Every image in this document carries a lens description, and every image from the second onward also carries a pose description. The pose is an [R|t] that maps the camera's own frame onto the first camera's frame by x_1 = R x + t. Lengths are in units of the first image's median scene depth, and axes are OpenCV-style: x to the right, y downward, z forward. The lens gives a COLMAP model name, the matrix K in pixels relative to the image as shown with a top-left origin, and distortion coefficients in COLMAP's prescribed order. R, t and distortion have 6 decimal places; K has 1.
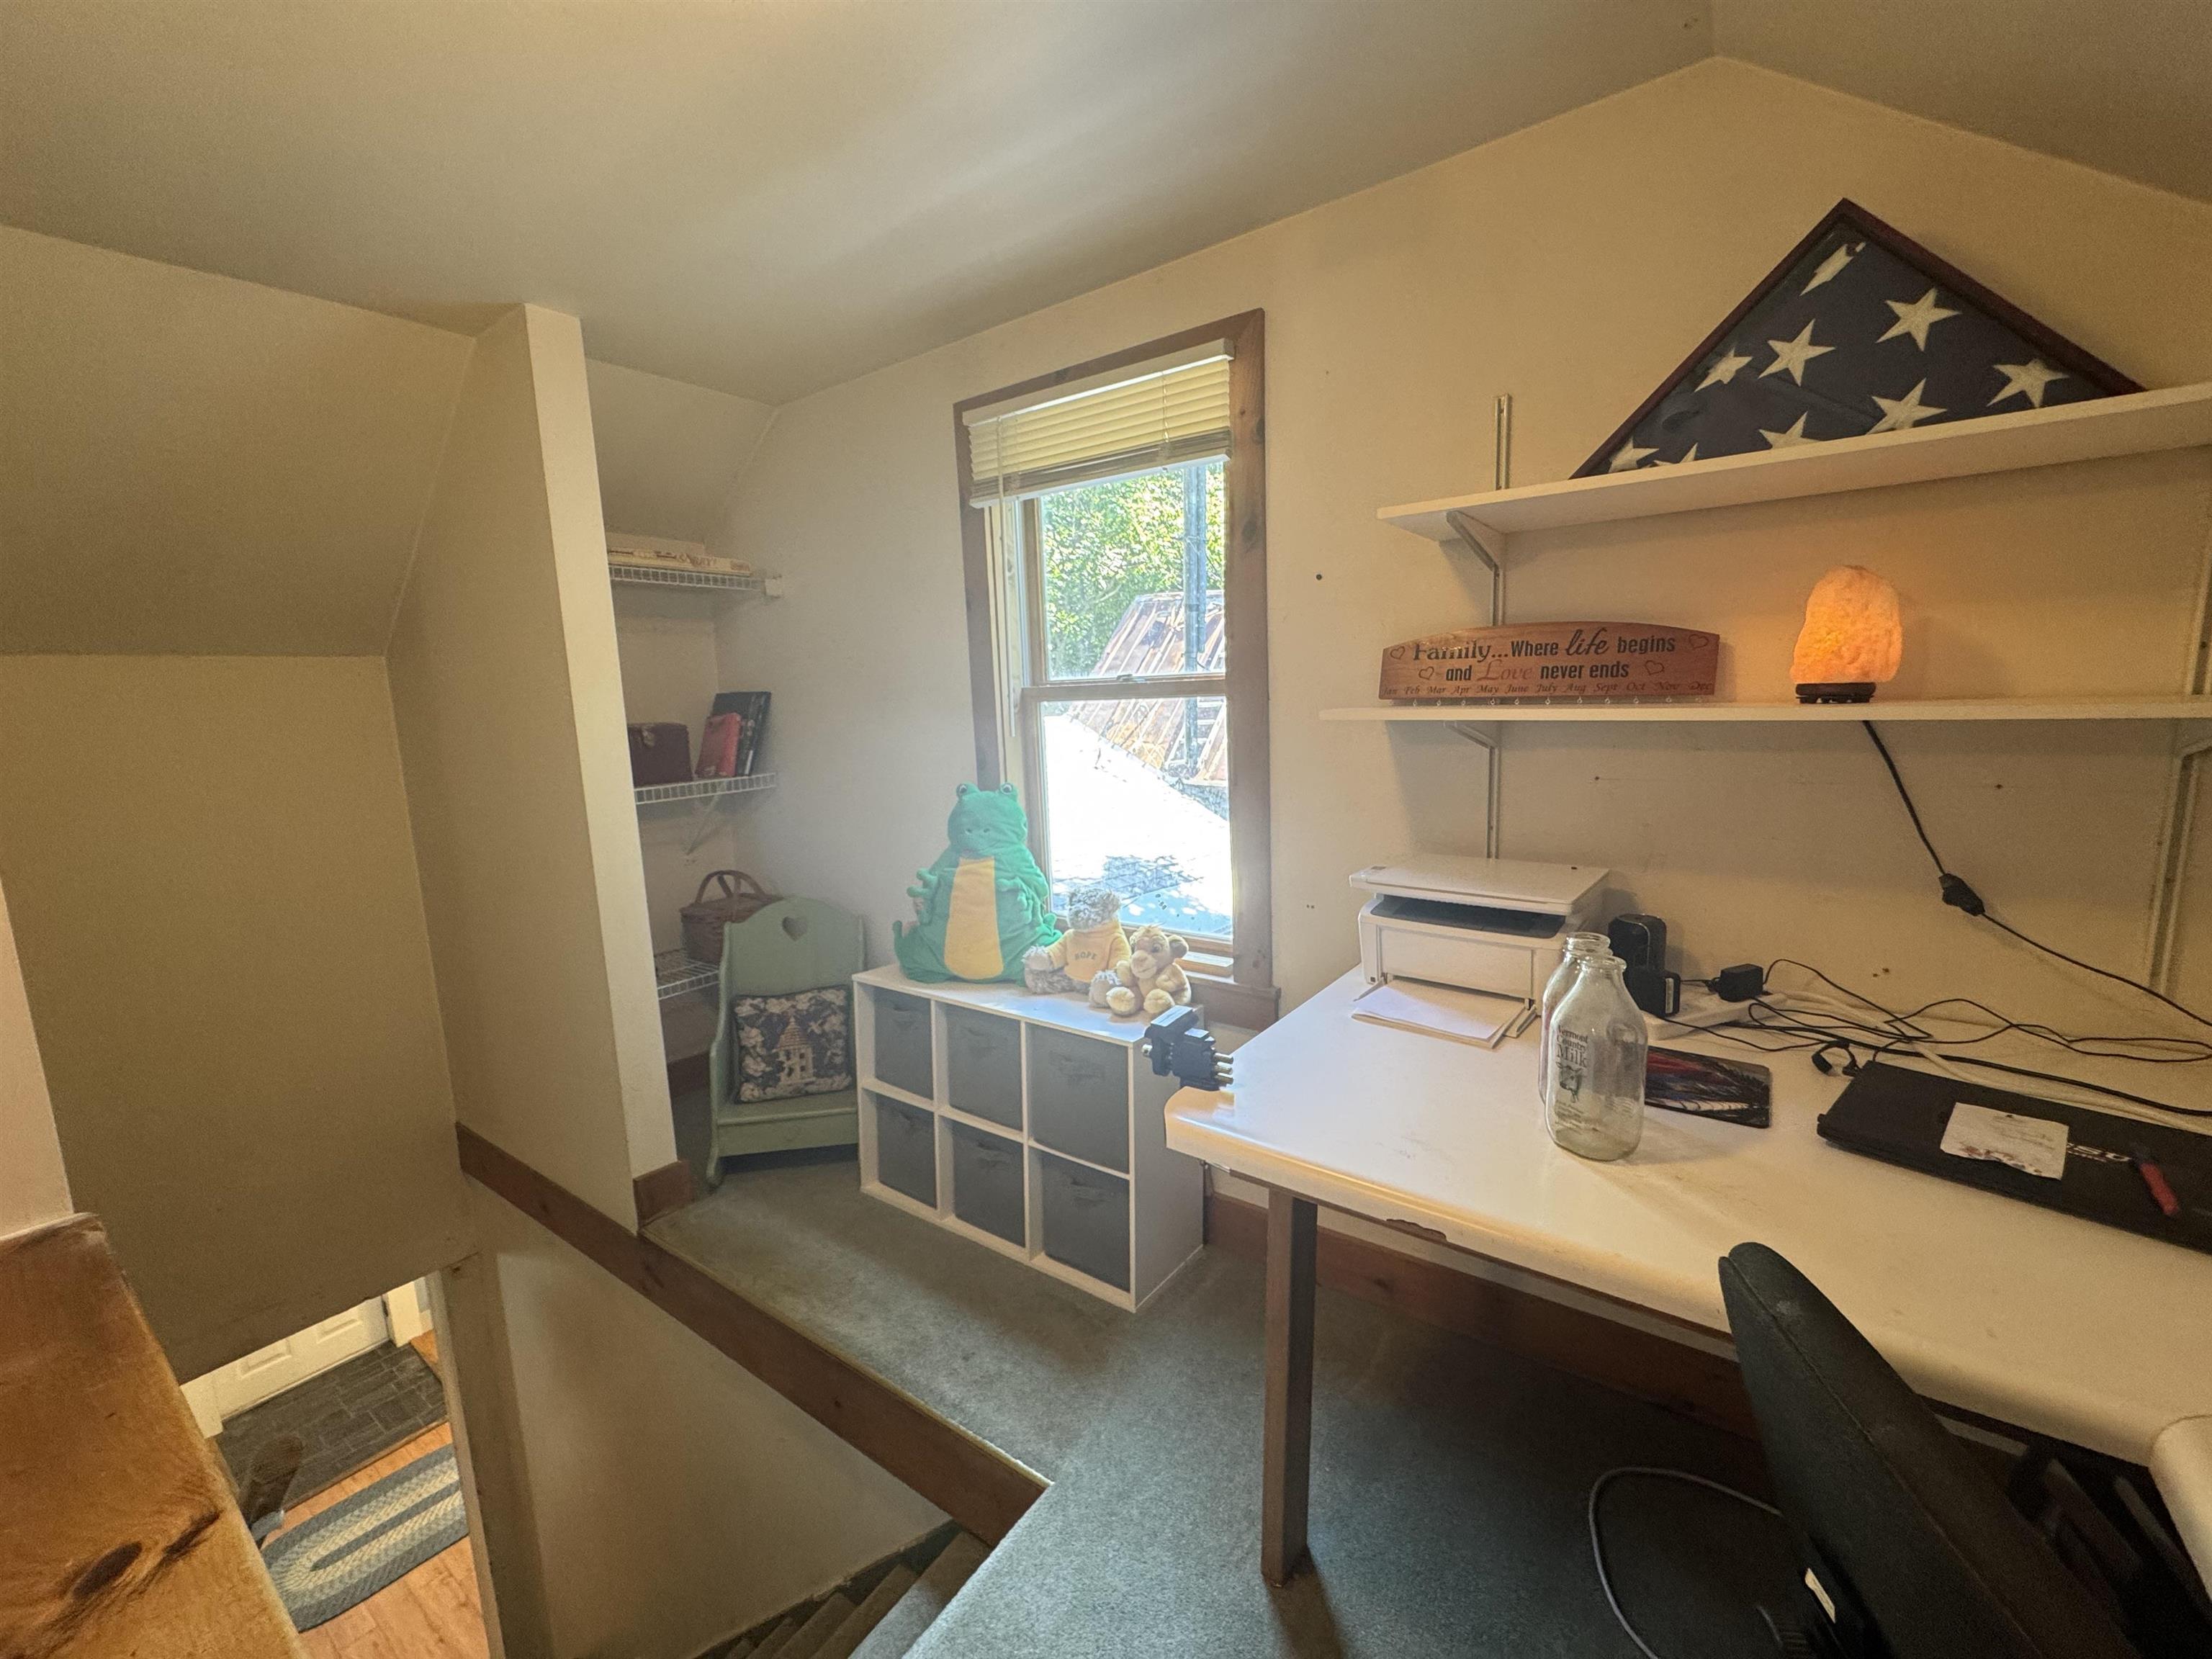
lens RADIAL K [[882.2, 0, 1115.8], [0, 882.2, 827.7], [0, 0, 1]] dist [-0.006128, 0.001148]
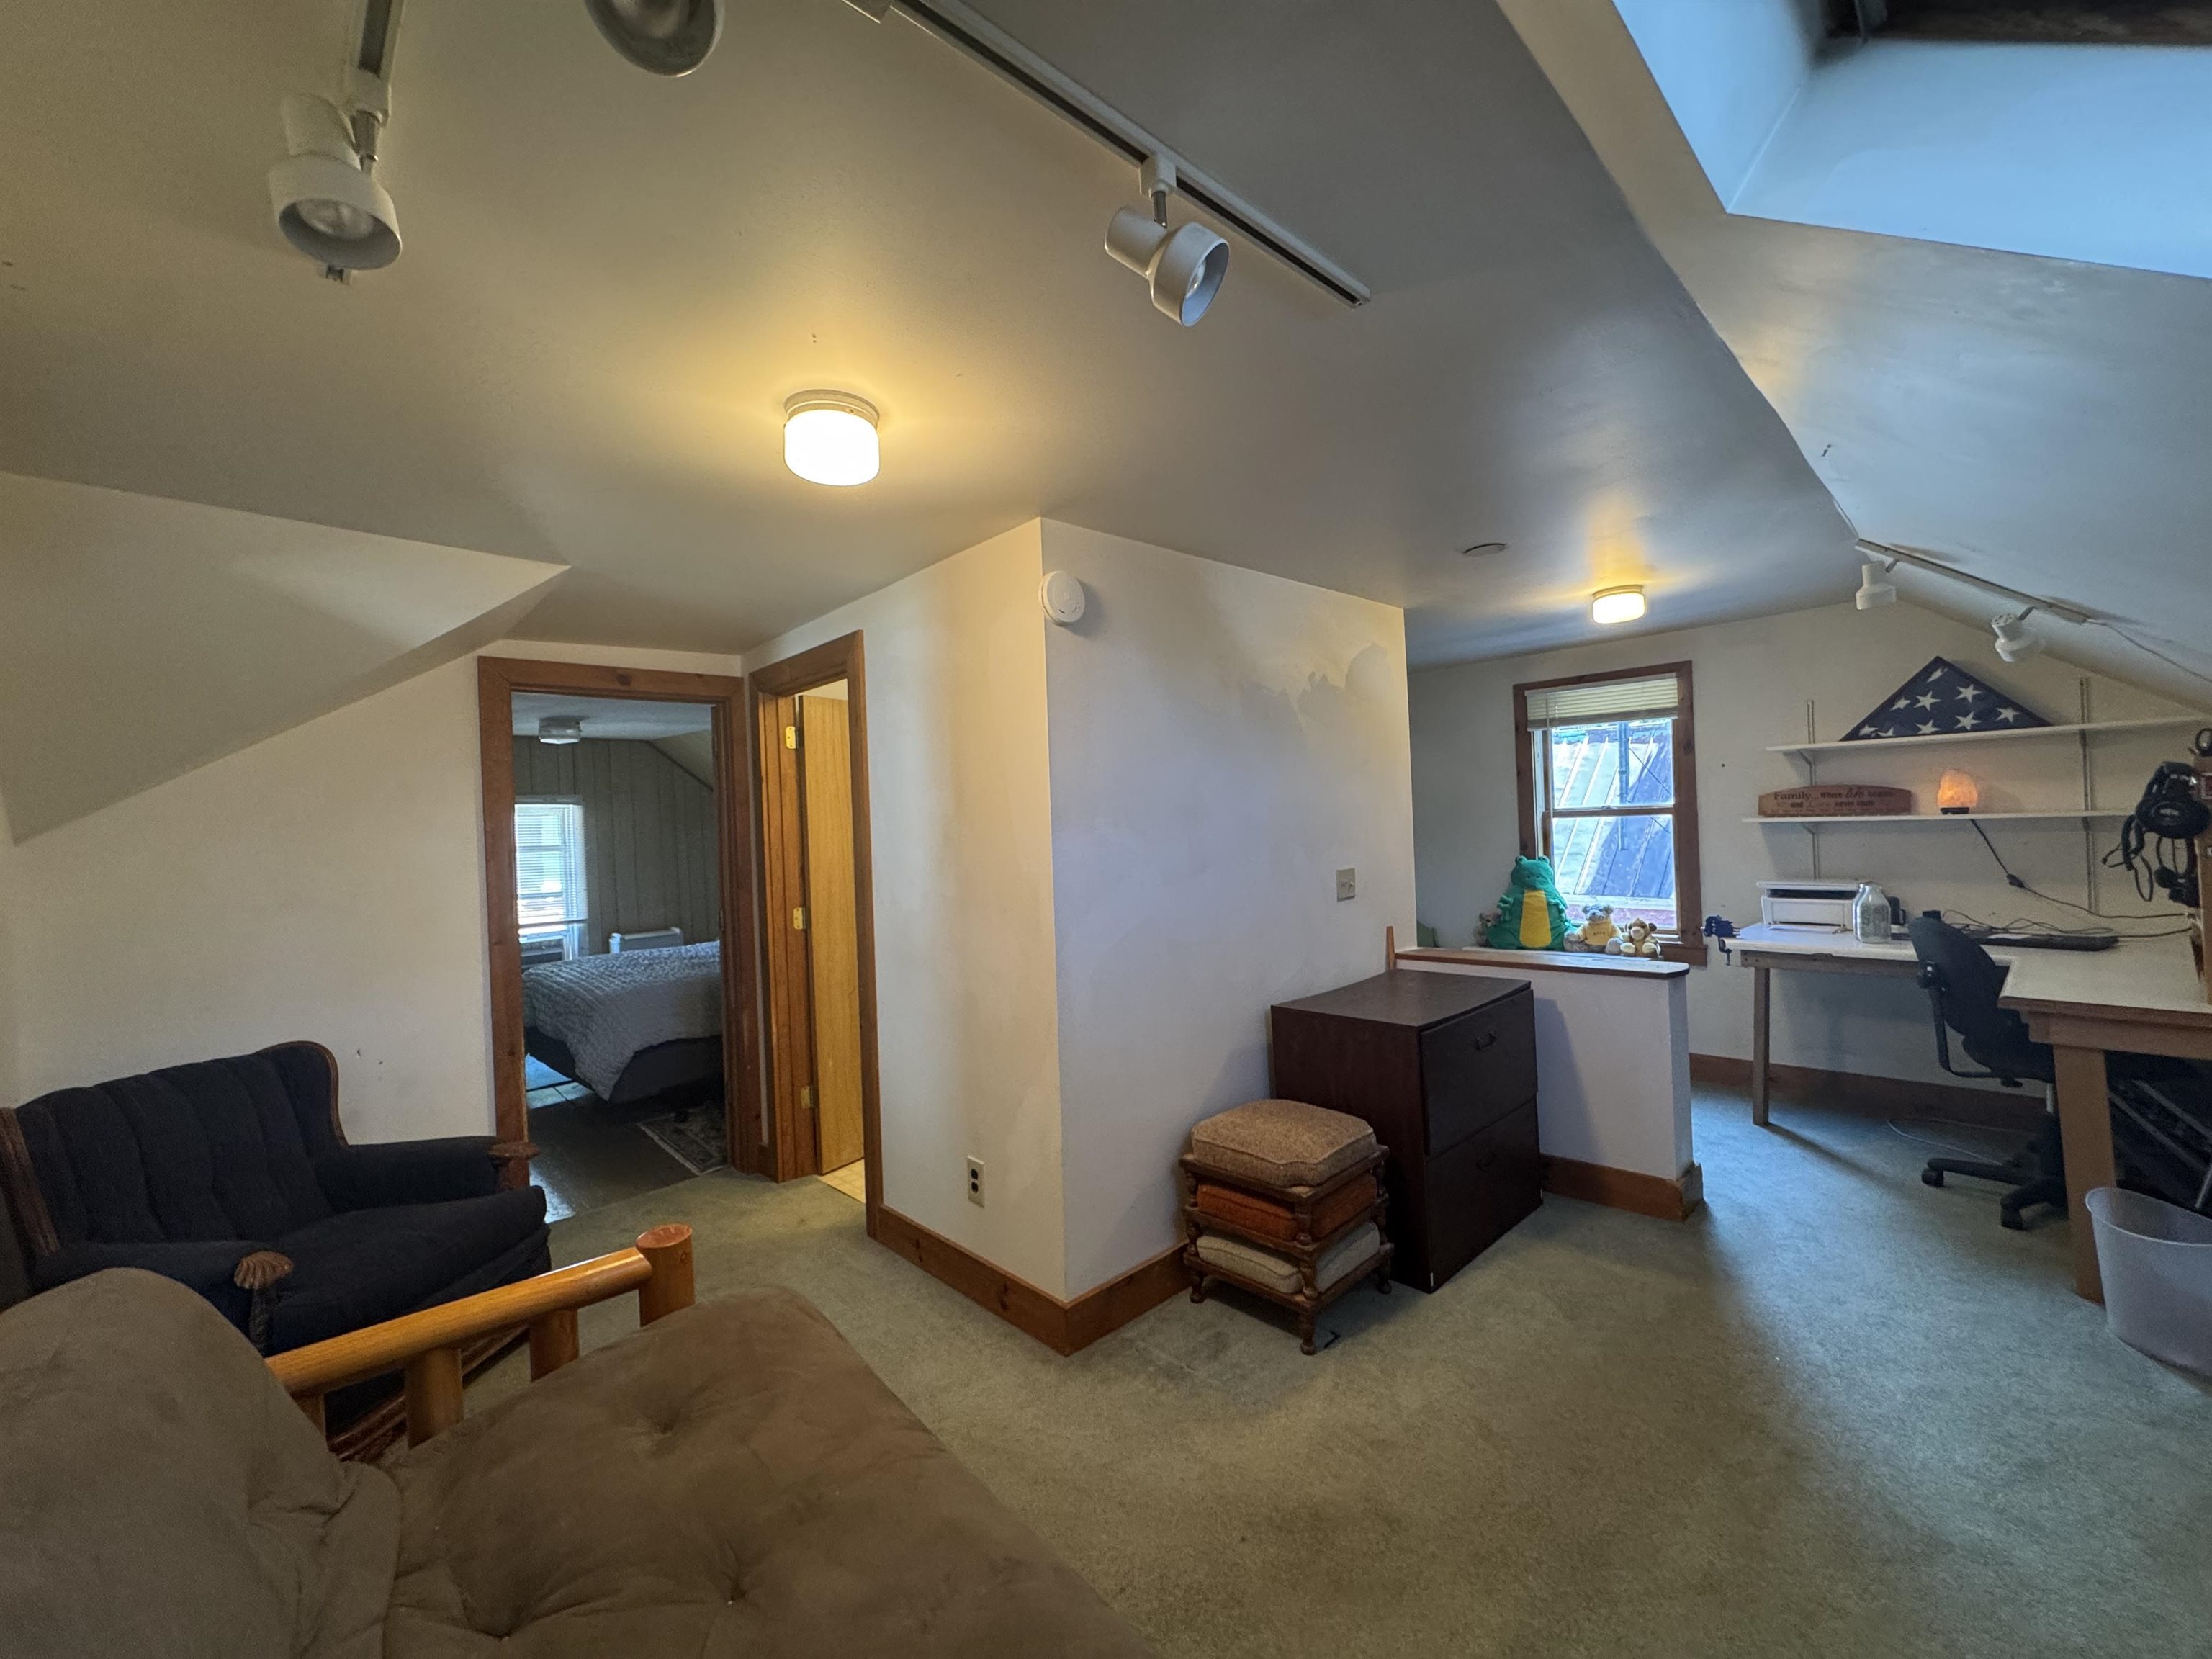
lens RADIAL K [[882.2, 0, 1106.4], [0, 882.2, 830.4], [0, 0, 1]] dist [-0.006128, 0.001148]
pose [[0.982642, -0.002699, -0.185490, -1.135757], [-0.023254, 0.990216, -0.137593, 0.304369], [0.184046, 0.139518, 0.972965, -1.888444]]
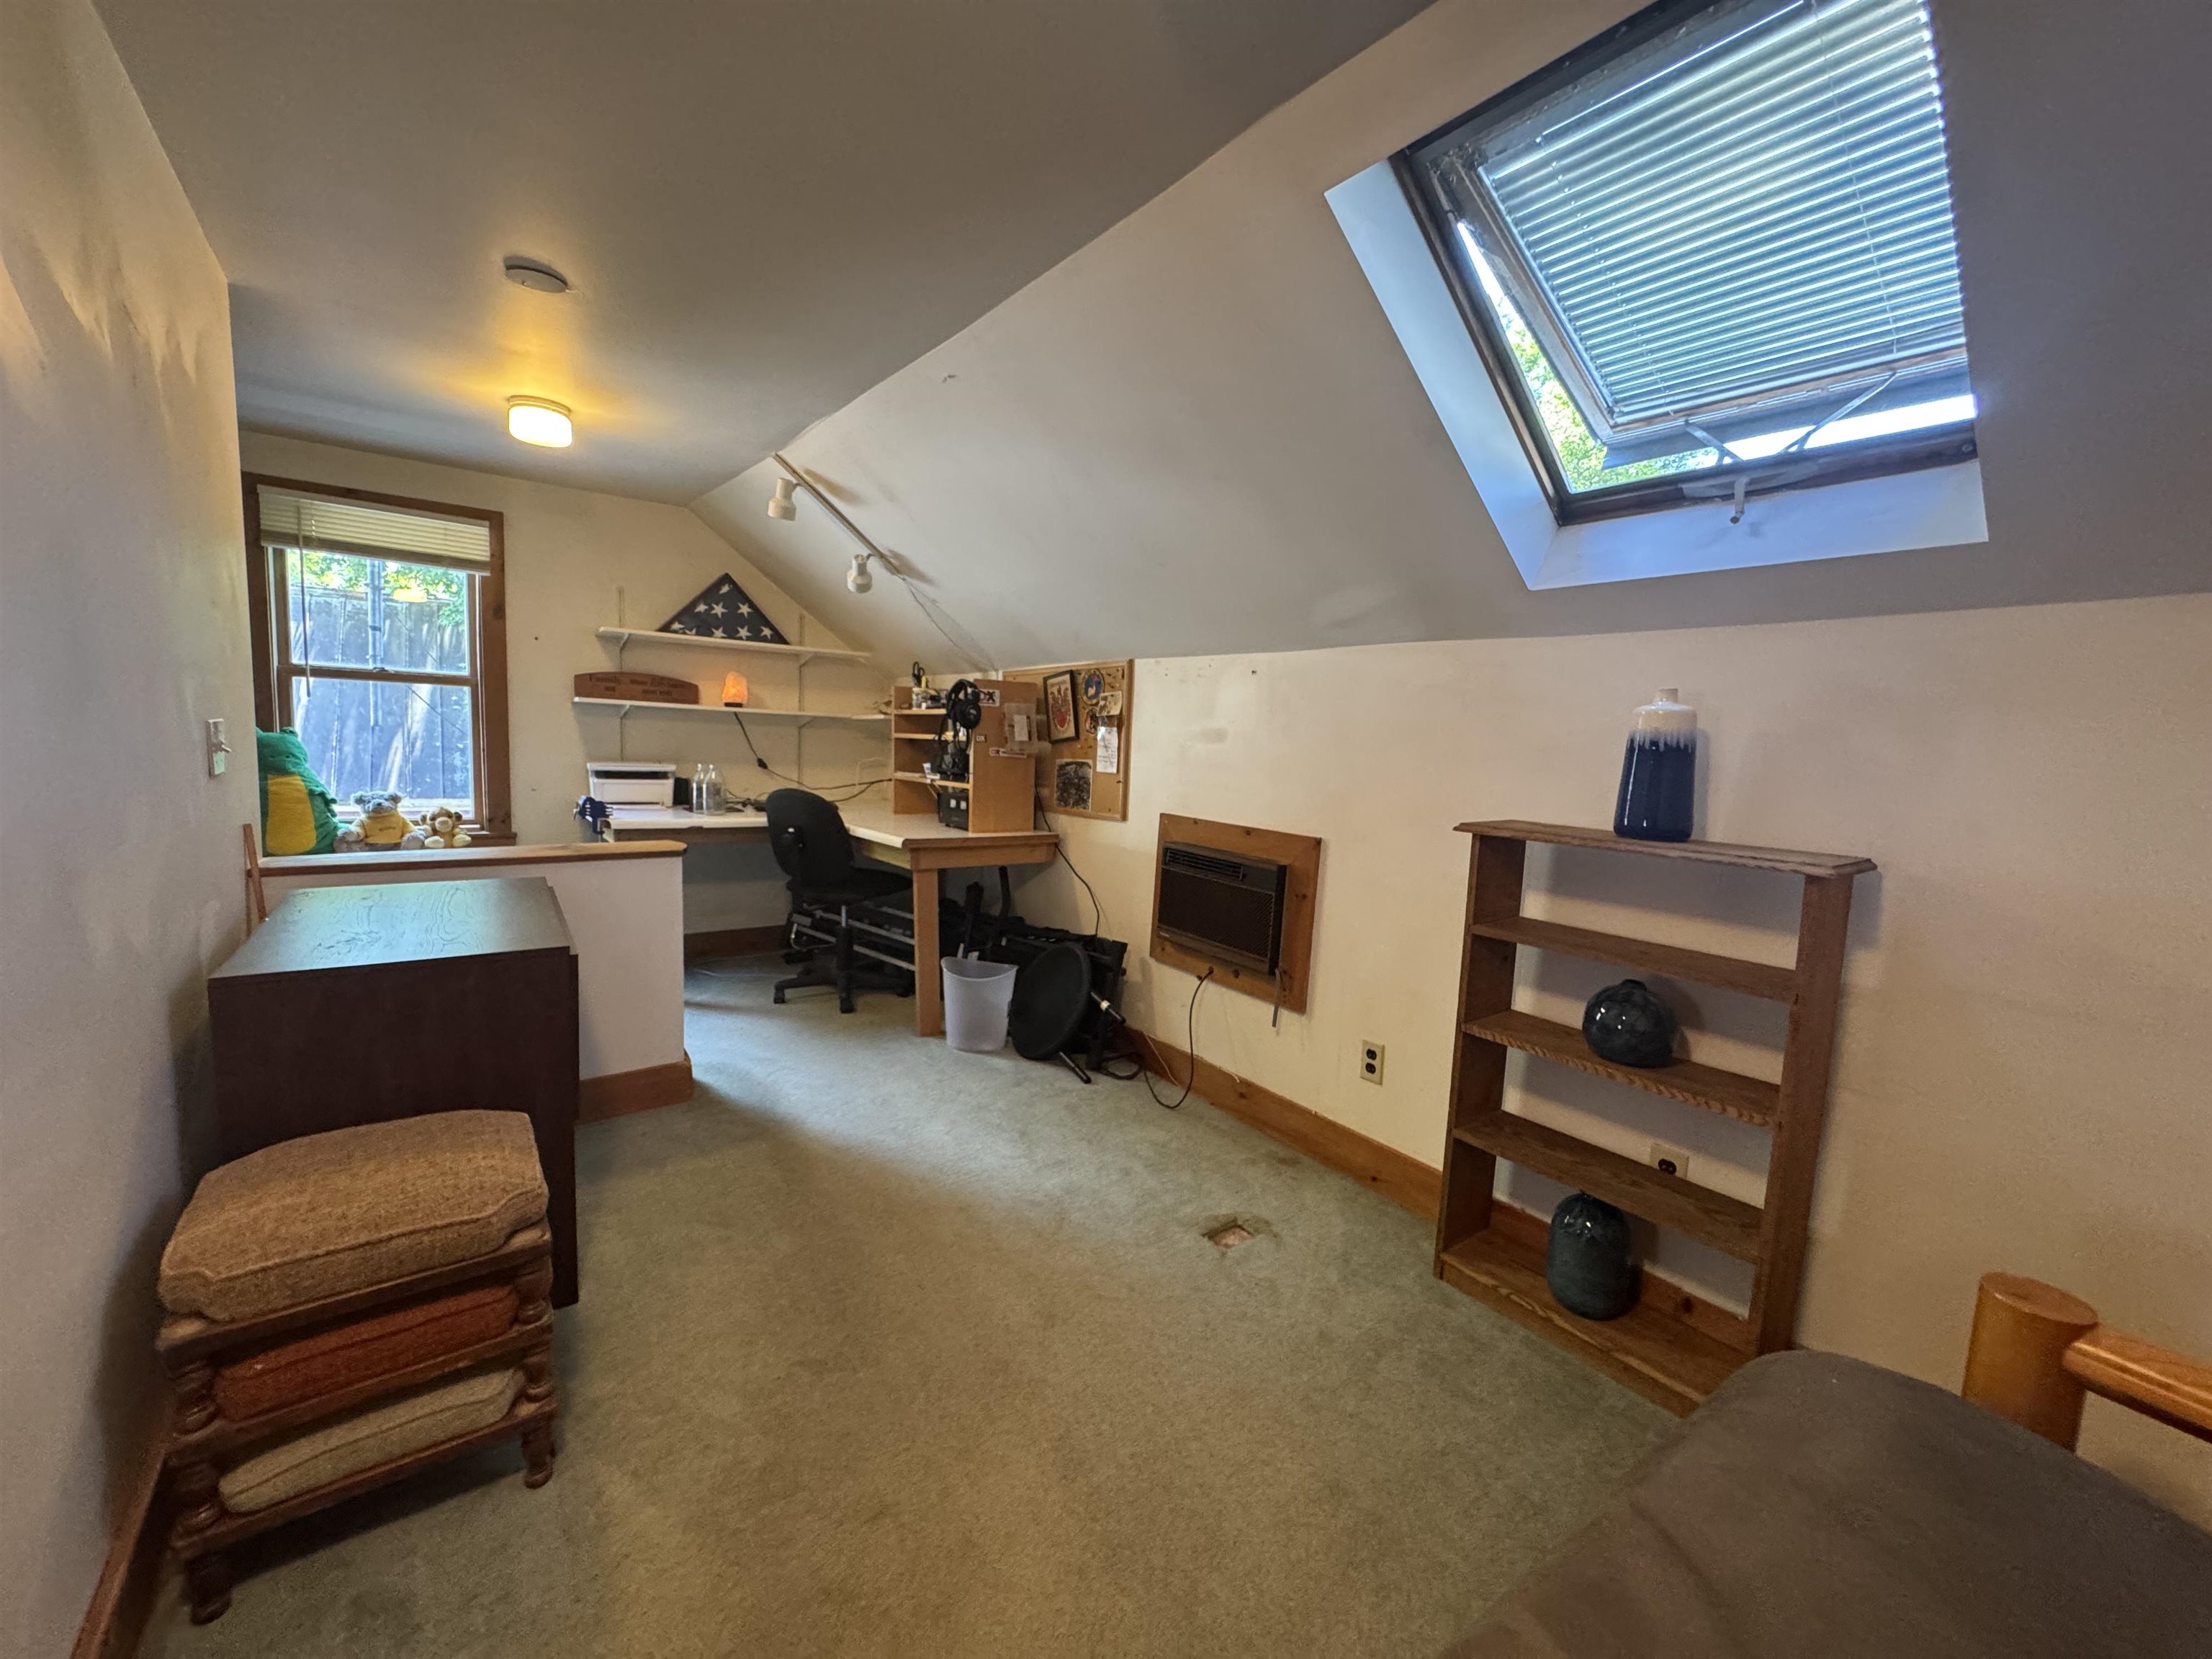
lens RADIAL K [[882.2, 0, 1107.9], [0, 882.2, 830.6], [0, 0, 1]] dist [-0.006128, 0.001148]
pose [[0.291834, -0.052381, 0.955033, -1.739111], [0.086038, 0.995889, 0.028331, 0.305878], [-0.952591, 0.073902, 0.295141, -1.169390]]
